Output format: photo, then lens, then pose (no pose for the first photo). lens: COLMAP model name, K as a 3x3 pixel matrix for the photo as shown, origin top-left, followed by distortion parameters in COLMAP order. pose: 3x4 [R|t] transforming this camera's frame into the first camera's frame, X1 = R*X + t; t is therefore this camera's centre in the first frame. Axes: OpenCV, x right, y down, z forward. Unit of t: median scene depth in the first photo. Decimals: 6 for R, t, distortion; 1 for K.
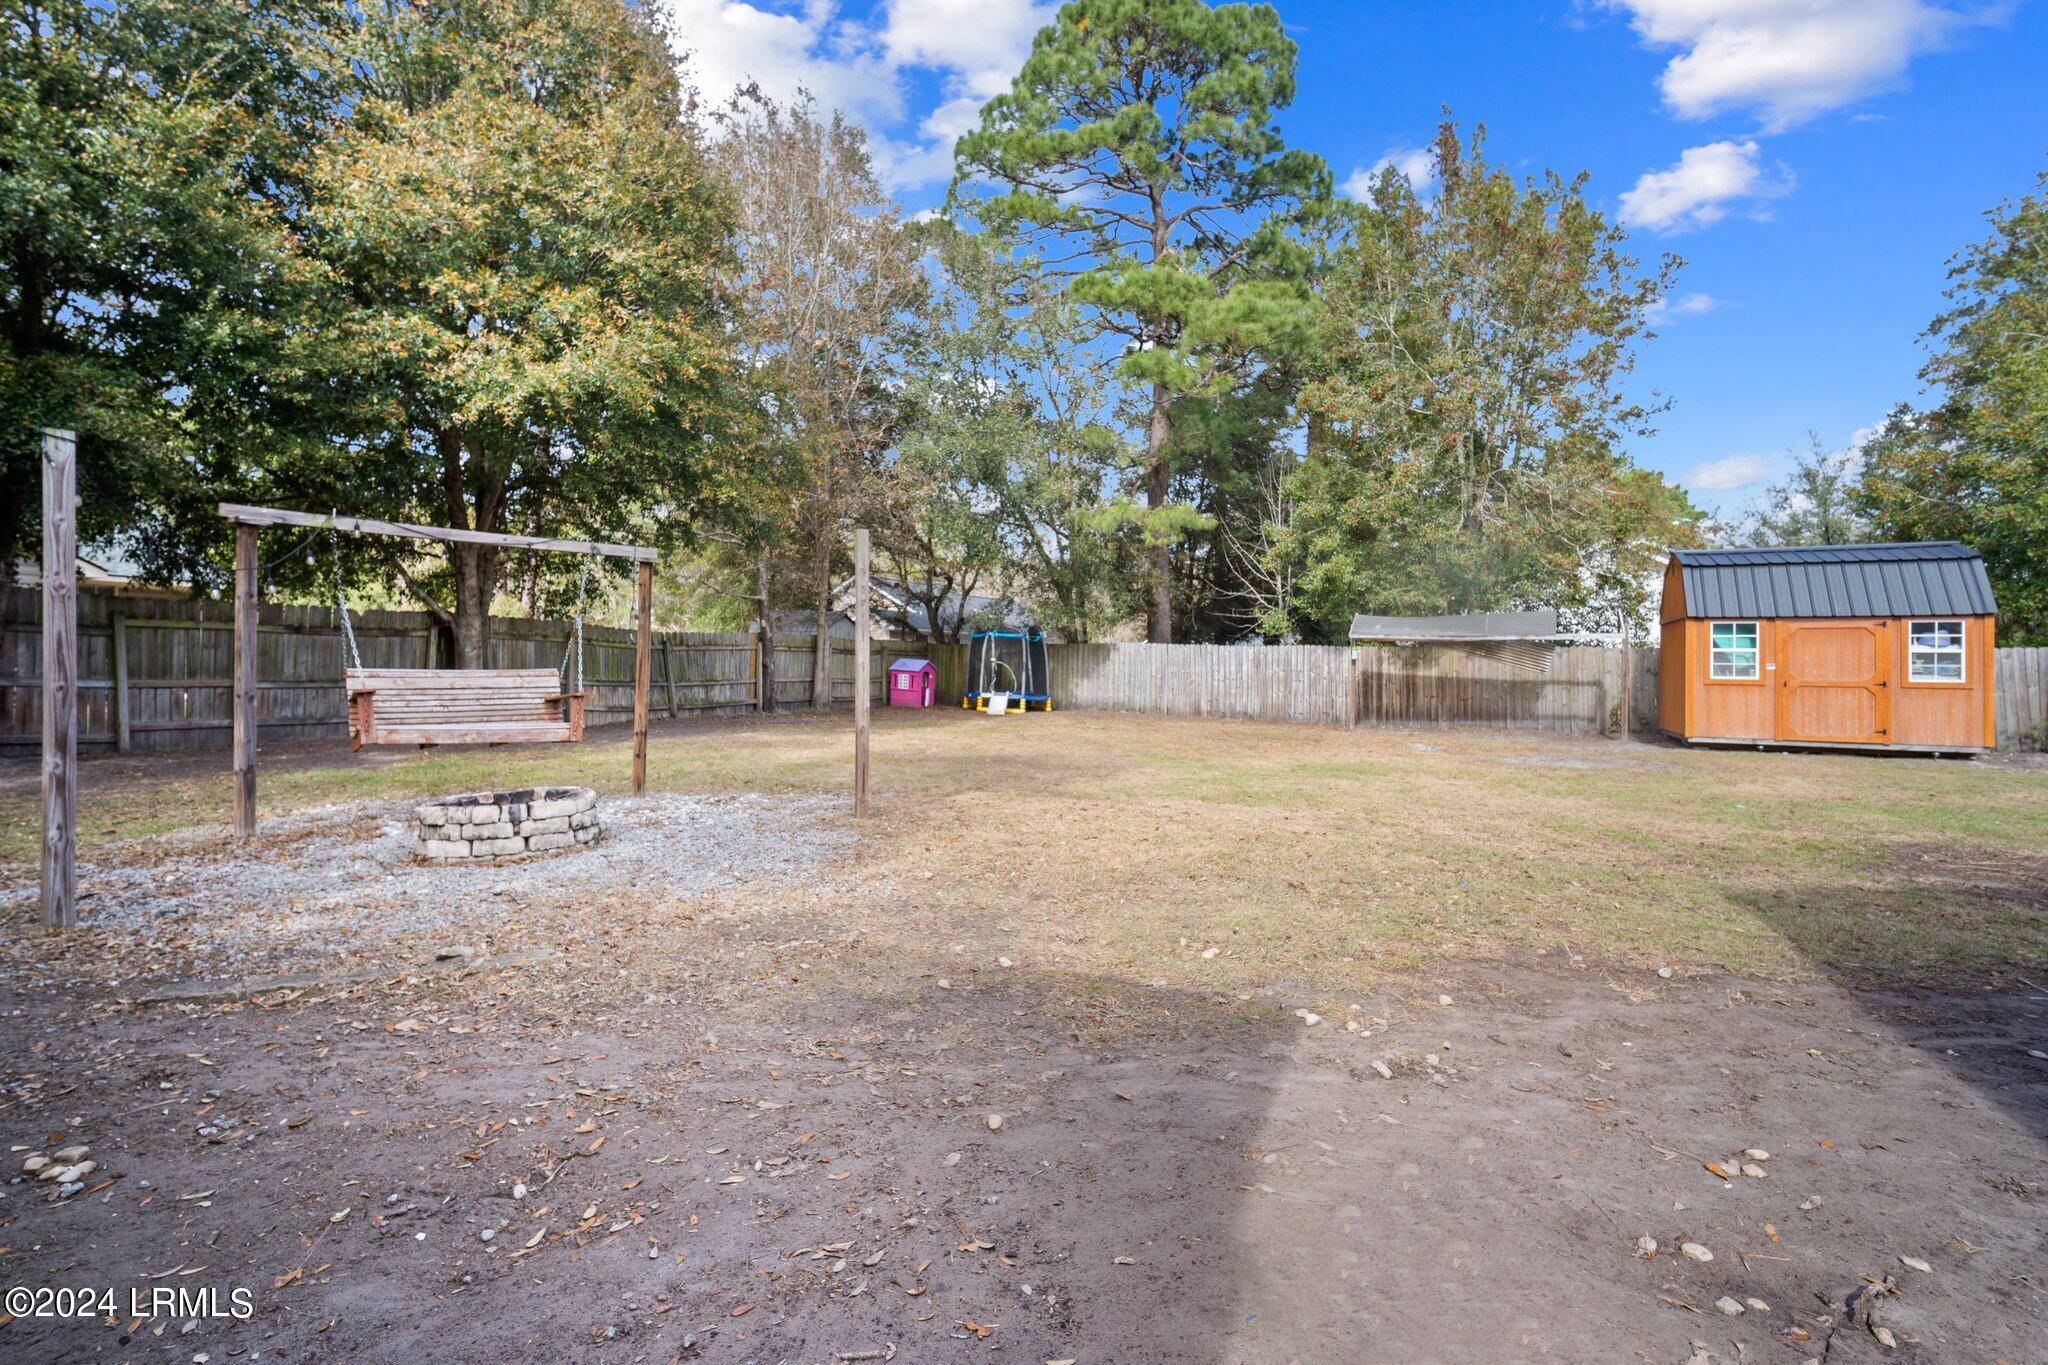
lens RADIAL K [[912.4, 0, 1025.3], [0, 912.4, 679.1], [0, 0, 1]] dist [-0.012088, 0.003944]
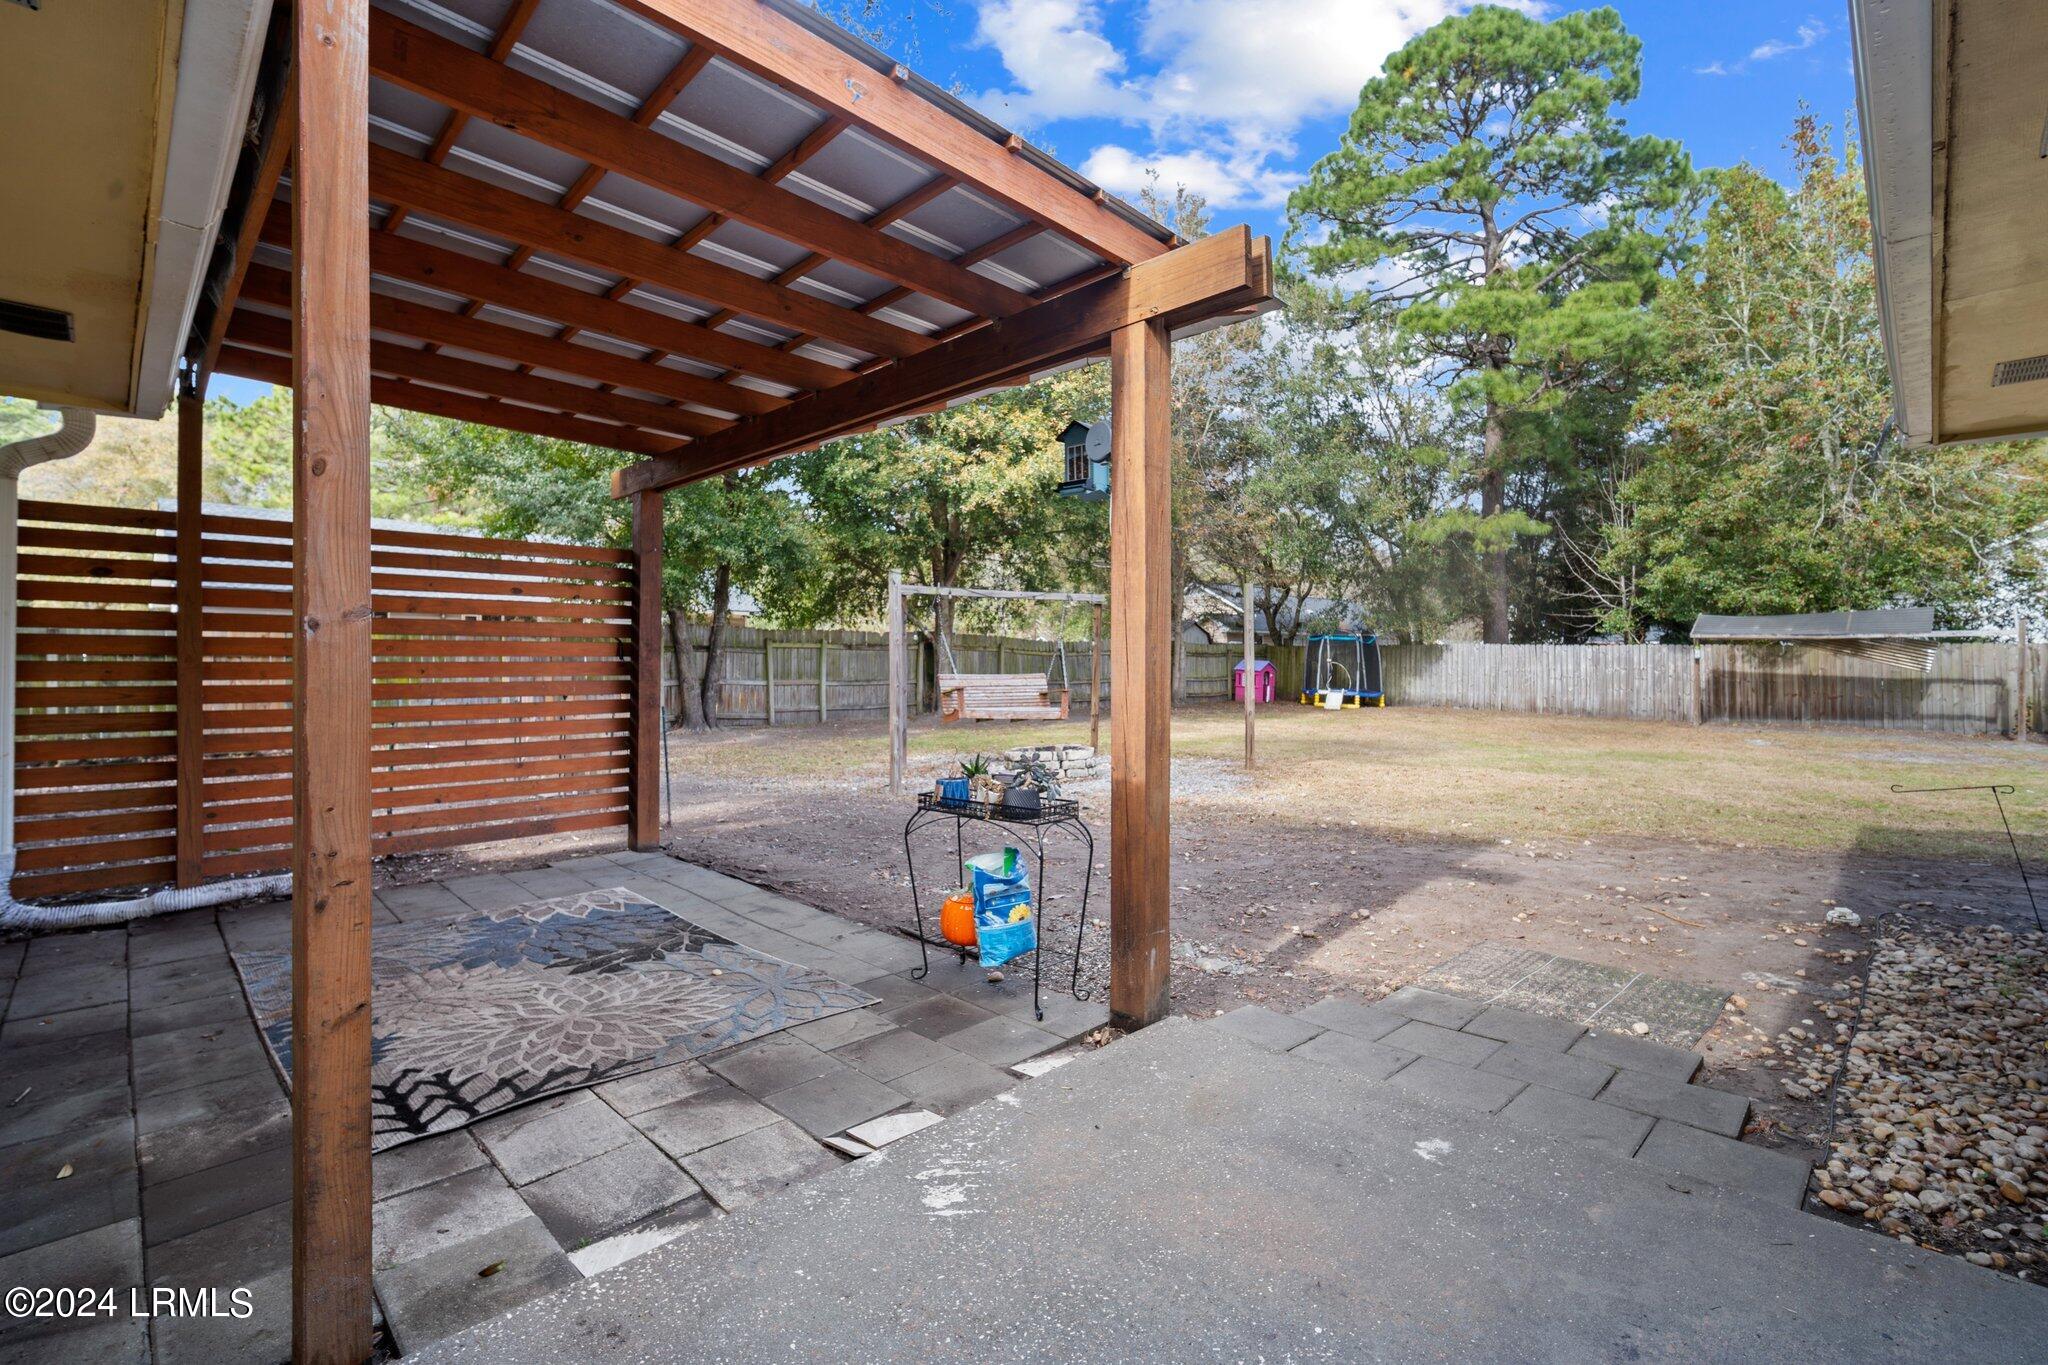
lens RADIAL K [[920.7, 0, 1030.6], [0, 920.7, 653.4], [0, 0, 1]] dist [-0.002139, 0.000768]
pose [[0.942062, -0.010790, -0.335266, -0.001222], [0.002562, 0.999685, -0.024973, -0.002704], [0.335429, 0.022667, 0.941793, -0.204911]]
